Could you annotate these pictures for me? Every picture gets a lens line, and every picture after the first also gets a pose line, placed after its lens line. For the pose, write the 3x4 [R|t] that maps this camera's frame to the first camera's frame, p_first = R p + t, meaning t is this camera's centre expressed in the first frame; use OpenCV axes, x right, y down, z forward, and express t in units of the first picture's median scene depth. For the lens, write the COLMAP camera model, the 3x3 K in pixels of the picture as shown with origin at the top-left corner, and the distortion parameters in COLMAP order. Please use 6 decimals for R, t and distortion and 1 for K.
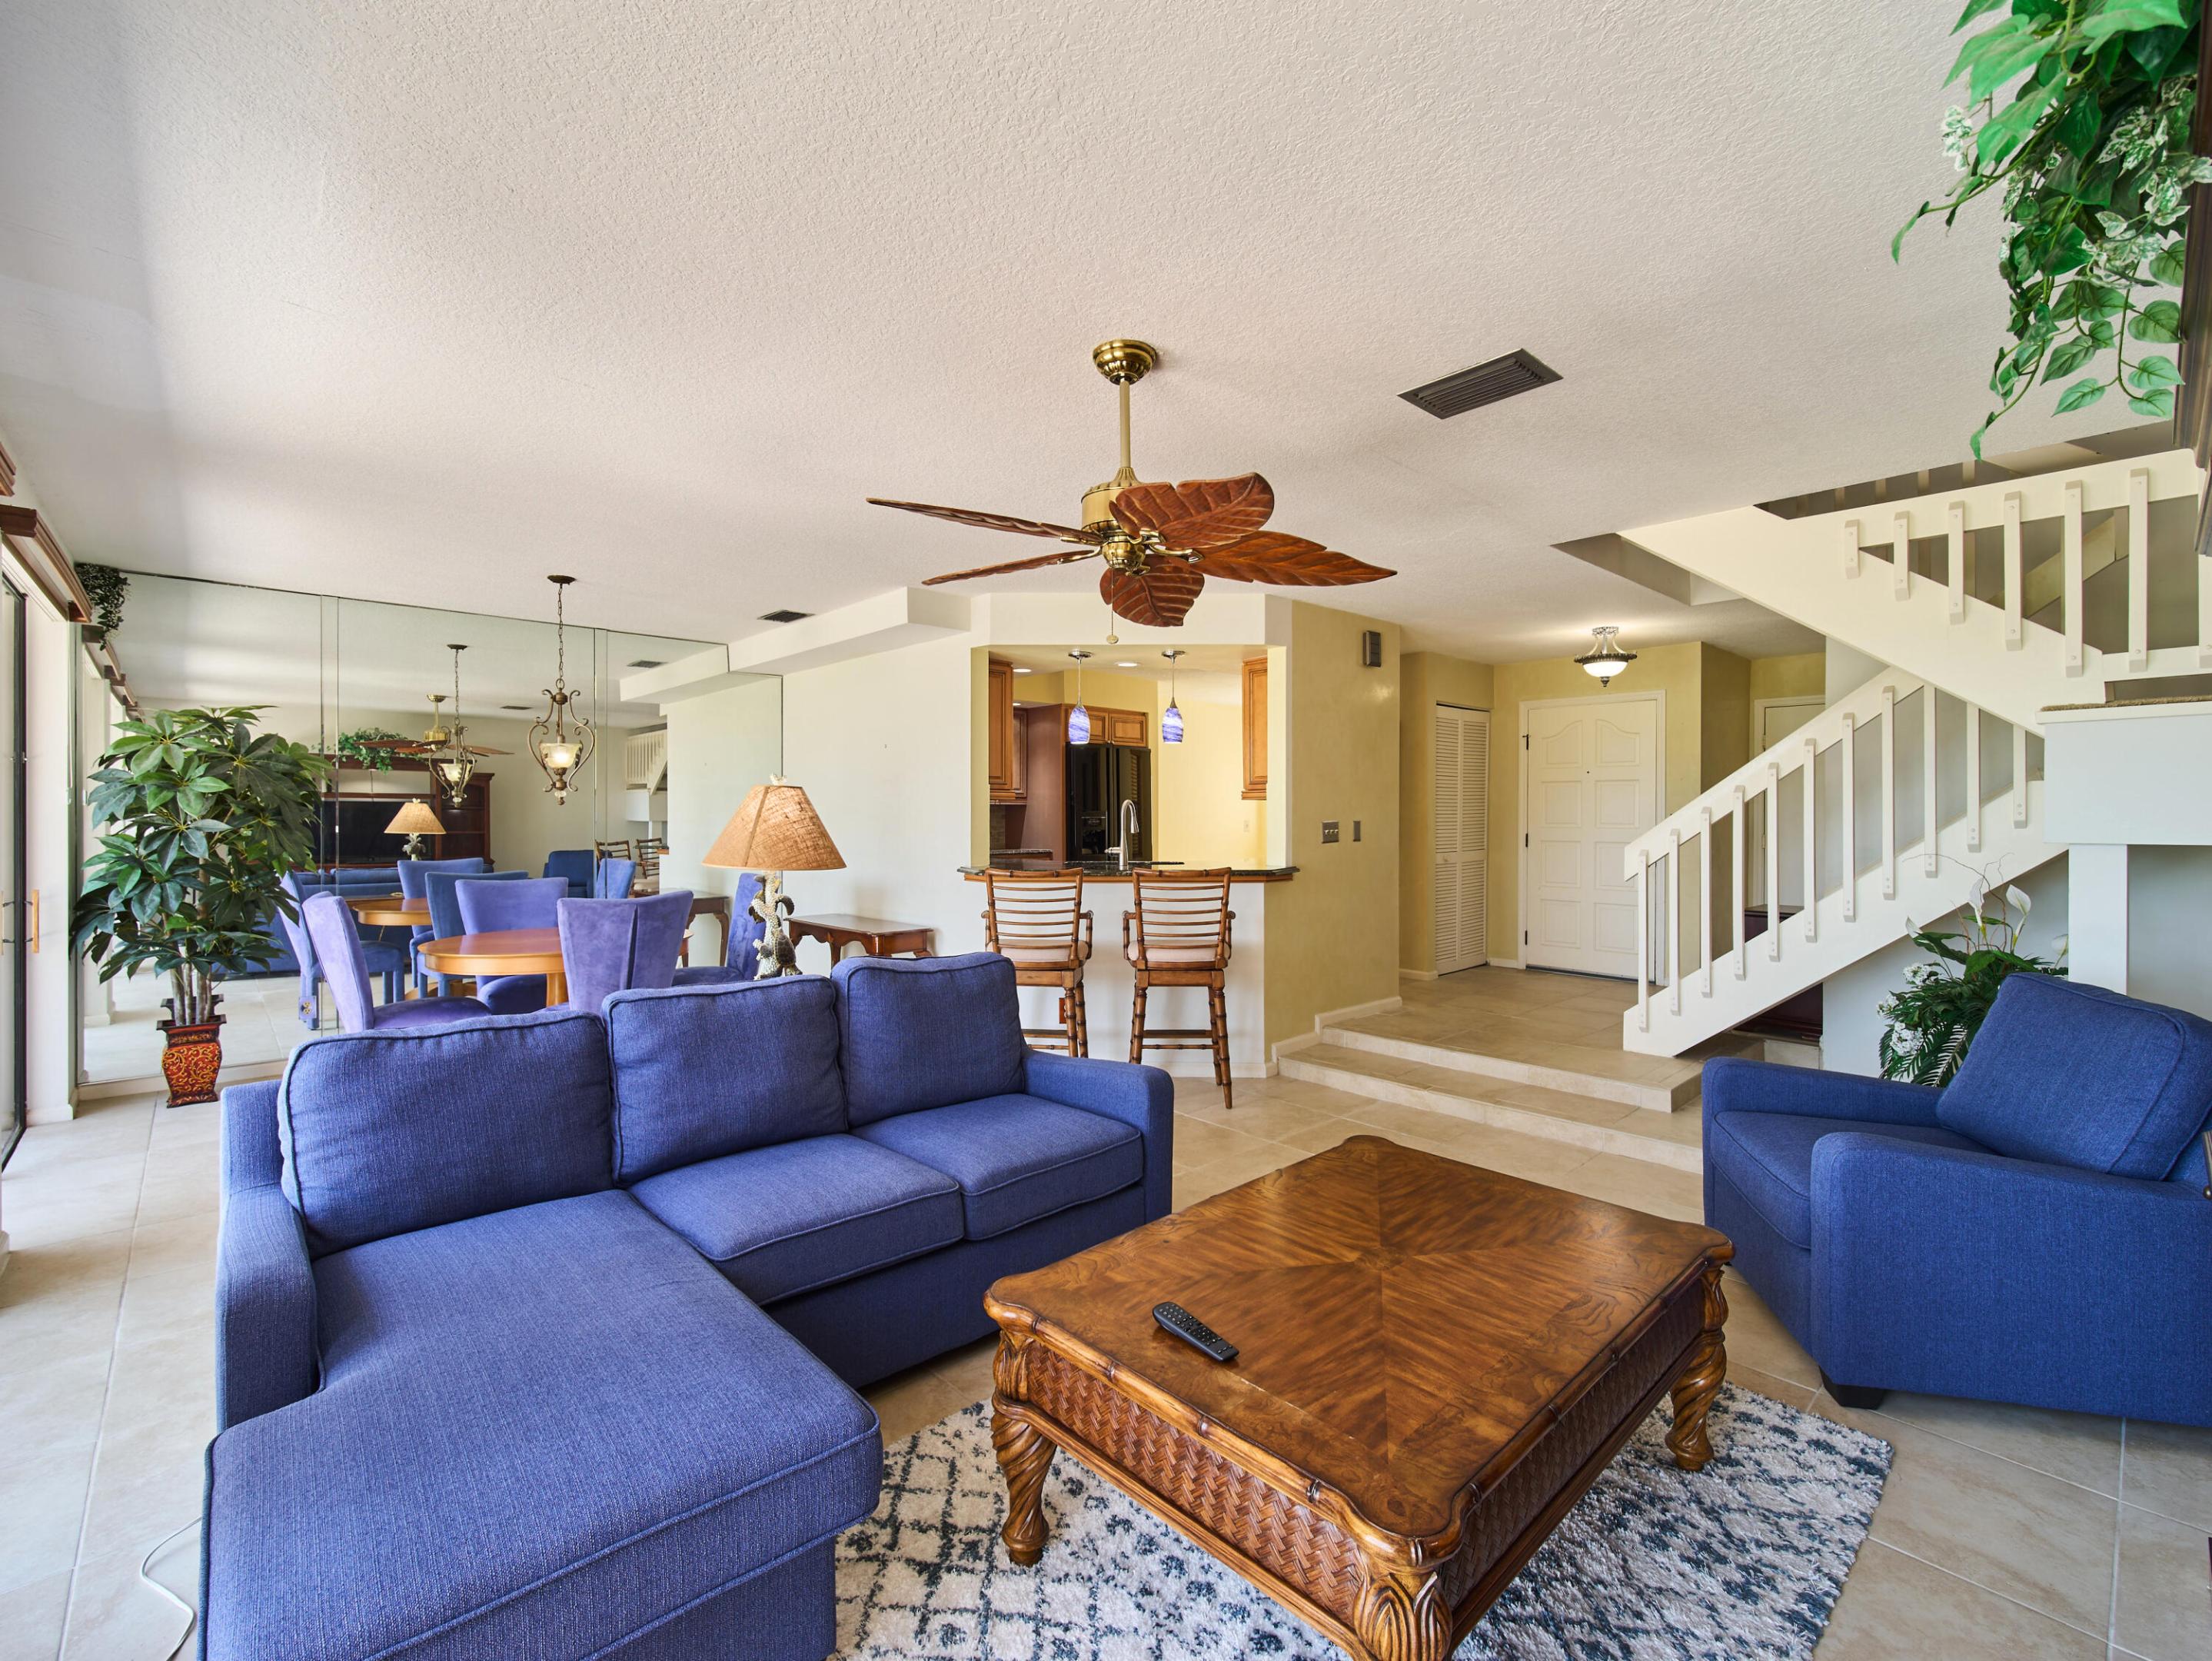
lens RADIAL K [[959.4, 0, 1108.2], [0, 959.4, 815.6], [0, 0, 1]] dist [-0.000373, -0.000141]
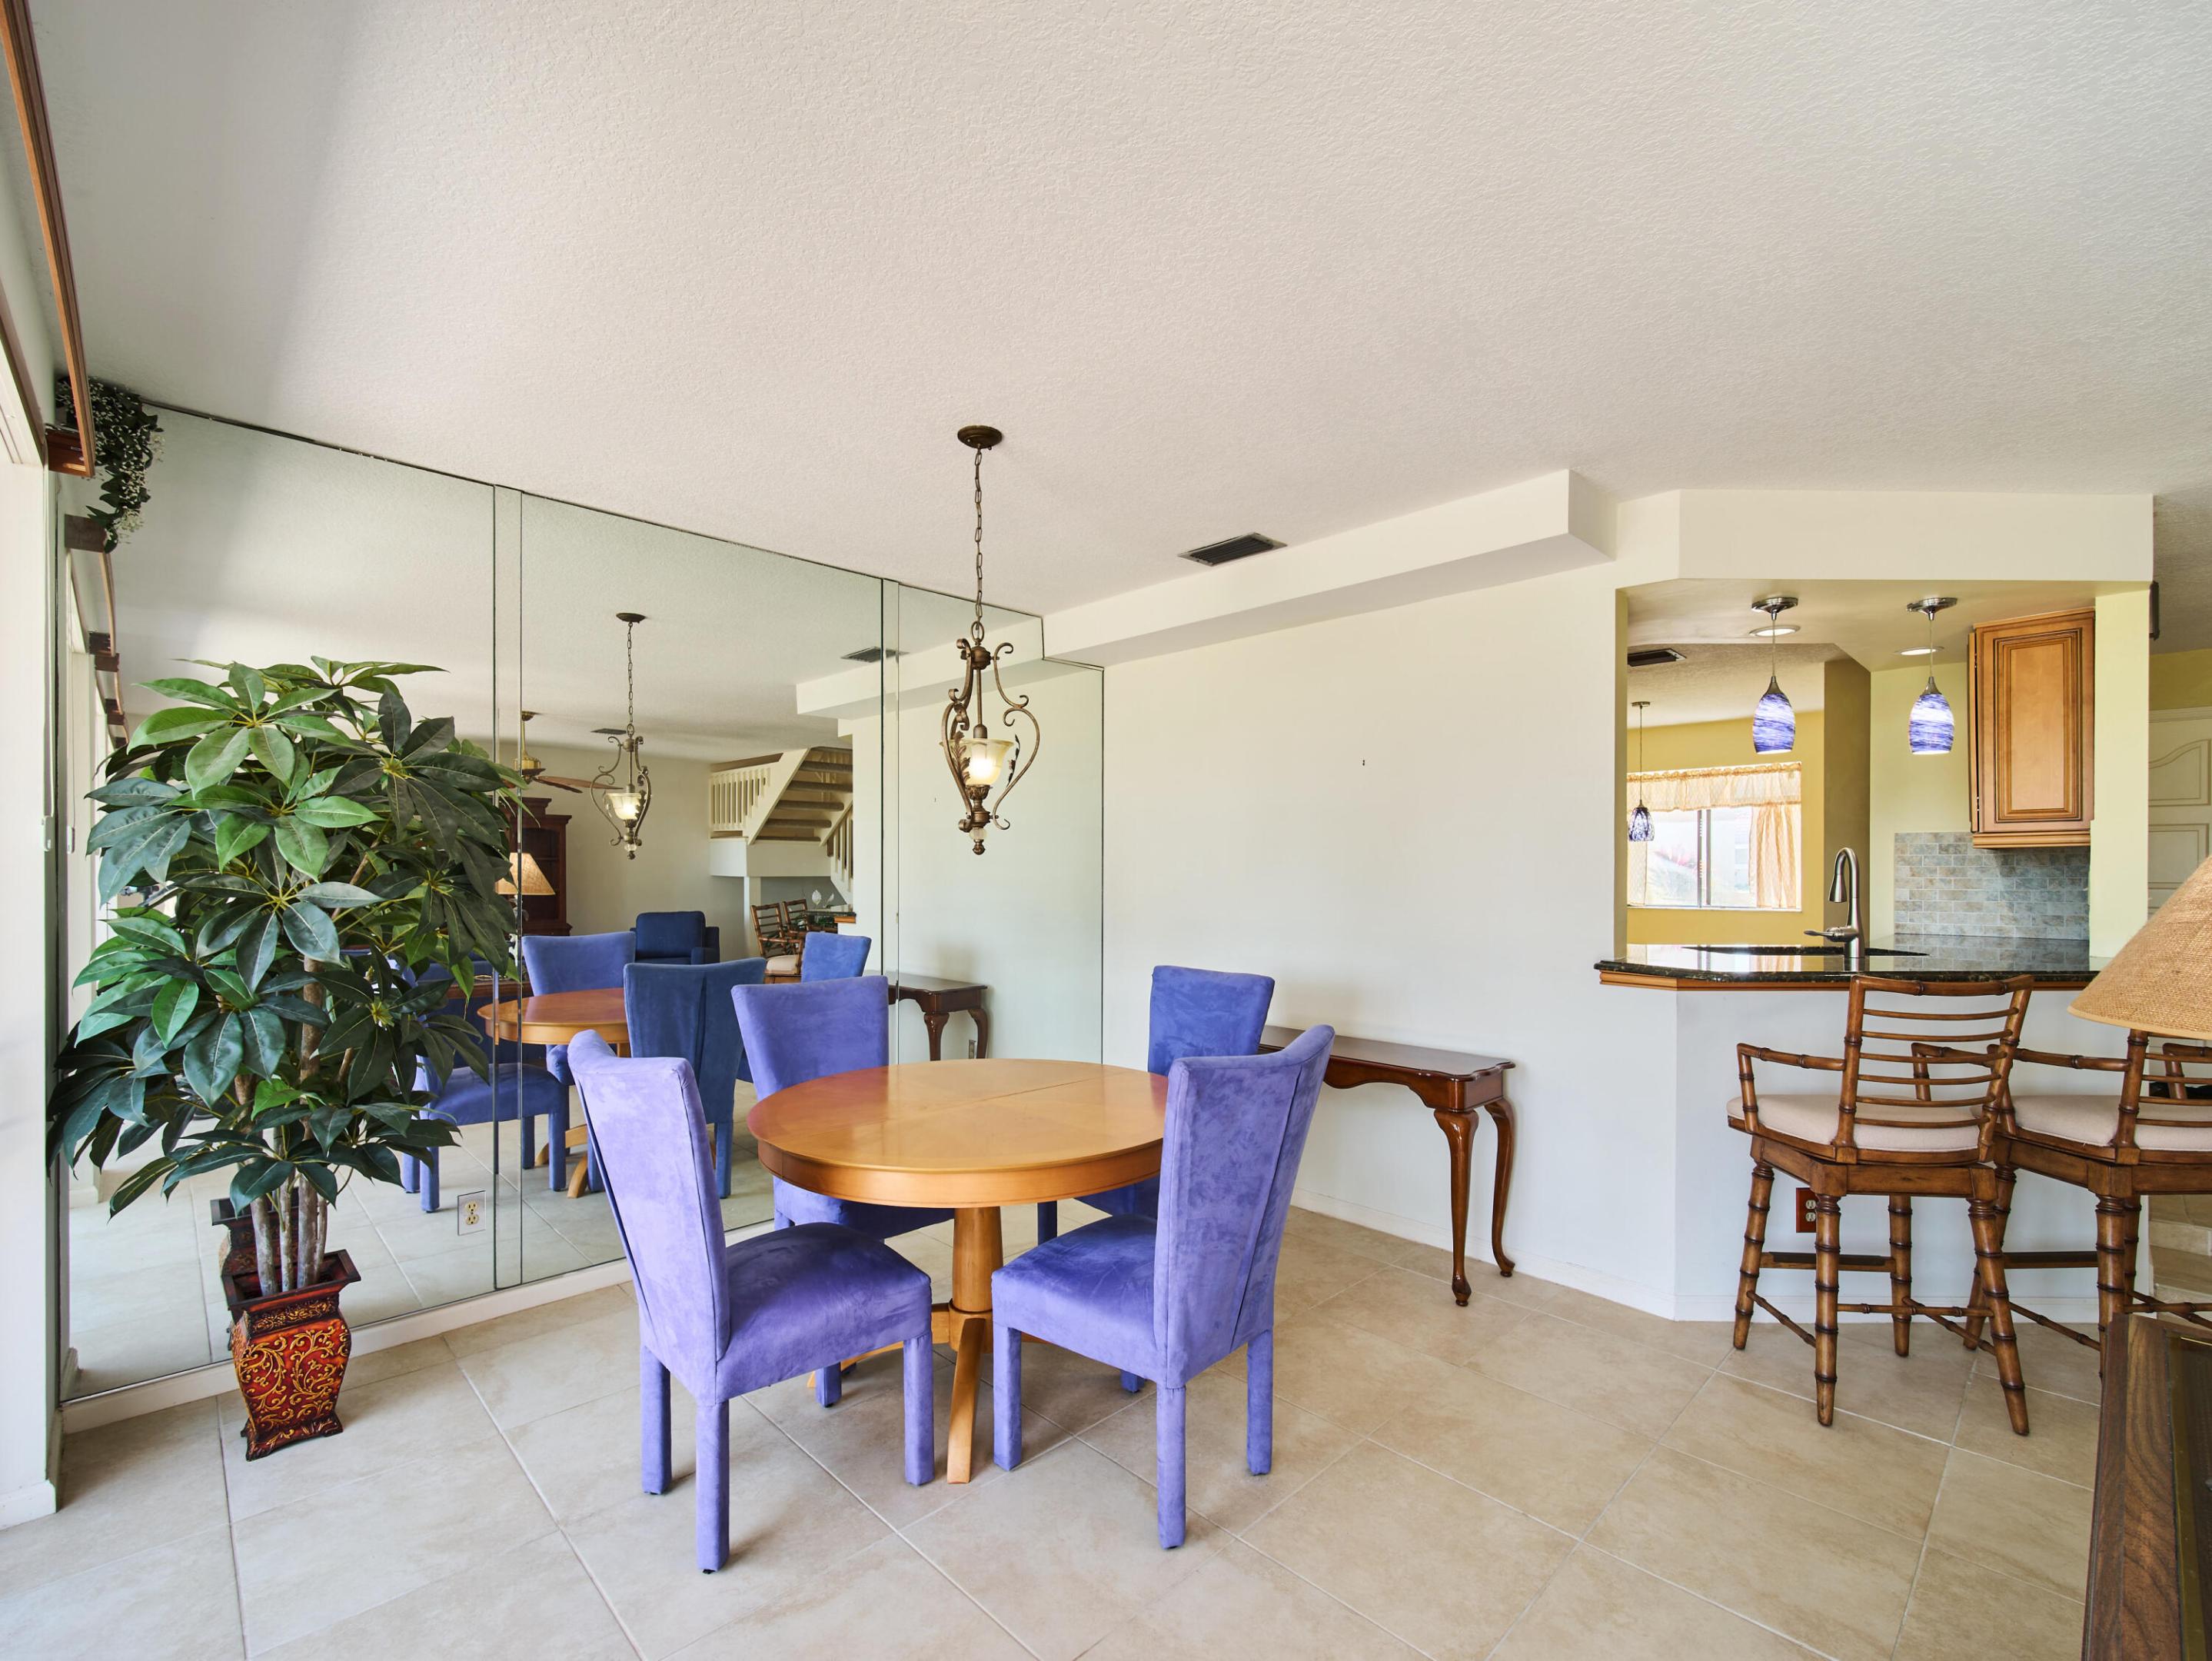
lens RADIAL K [[957.3, 0, 1110.2], [0, 957.3, 867.8], [0, 0, 1]] dist [-0.001214, -0.000269]
pose [[0.999564, 0.000749, 0.029525, -0.544149], [-0.000768, 1.000000, 0.000610, -0.004218], [-0.029525, -0.000632, 0.999564, 0.486429]]
